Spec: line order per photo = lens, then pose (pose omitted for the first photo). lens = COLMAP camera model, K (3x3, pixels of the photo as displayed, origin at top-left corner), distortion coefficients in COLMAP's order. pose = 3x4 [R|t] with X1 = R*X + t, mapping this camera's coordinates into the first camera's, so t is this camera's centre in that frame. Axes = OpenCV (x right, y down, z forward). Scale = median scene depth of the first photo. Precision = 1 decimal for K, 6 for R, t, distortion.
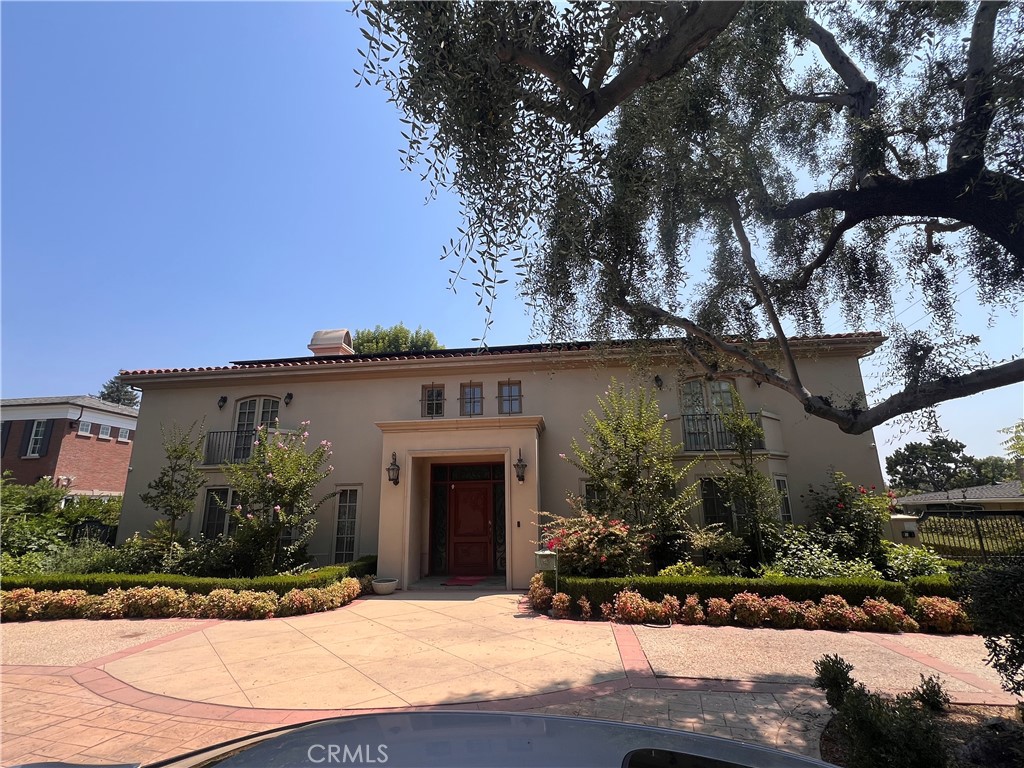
lens RADIAL K [[481.7, 0, 512.0], [0, 481.7, 384.0], [0, 0, 1]] dist [0.000294, -0.000087]
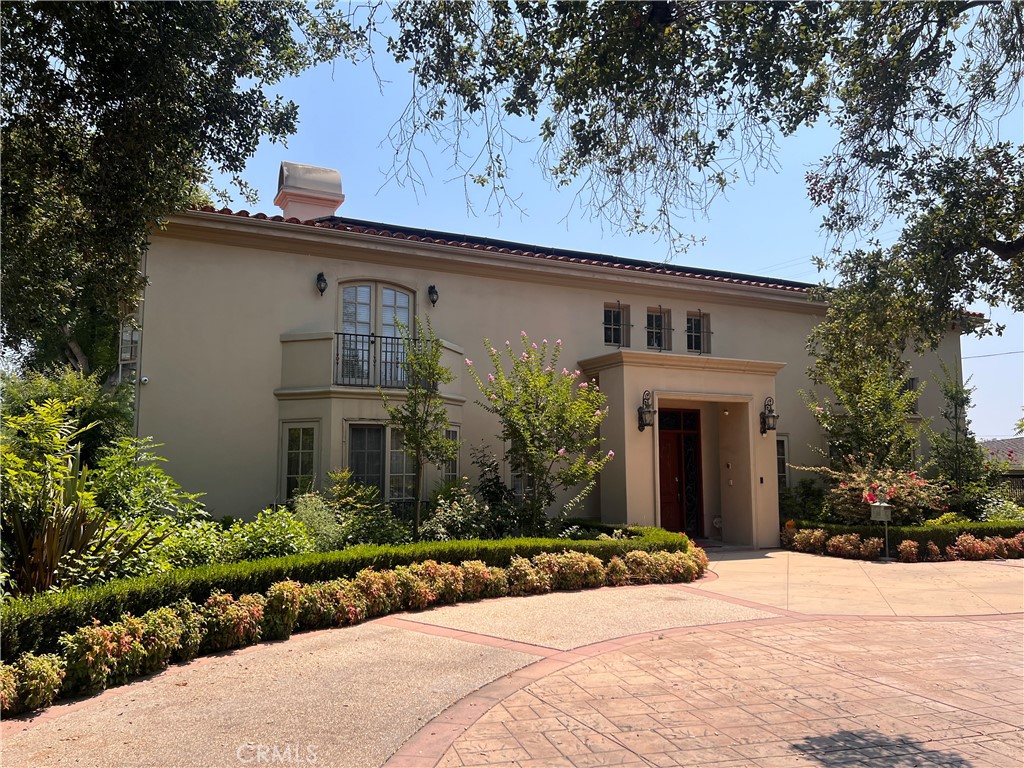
lens RADIAL K [[781.6, 0, 512.0], [0, 781.6, 384.0], [0, 0, 1]] dist [0.053421, 0.000146]
pose [[0.828022, 0.076085, 0.555510, -1.097474], [-0.150069, 0.984678, 0.088820, 0.046055], [-0.540240, -0.156910, 0.826752, 0.049828]]
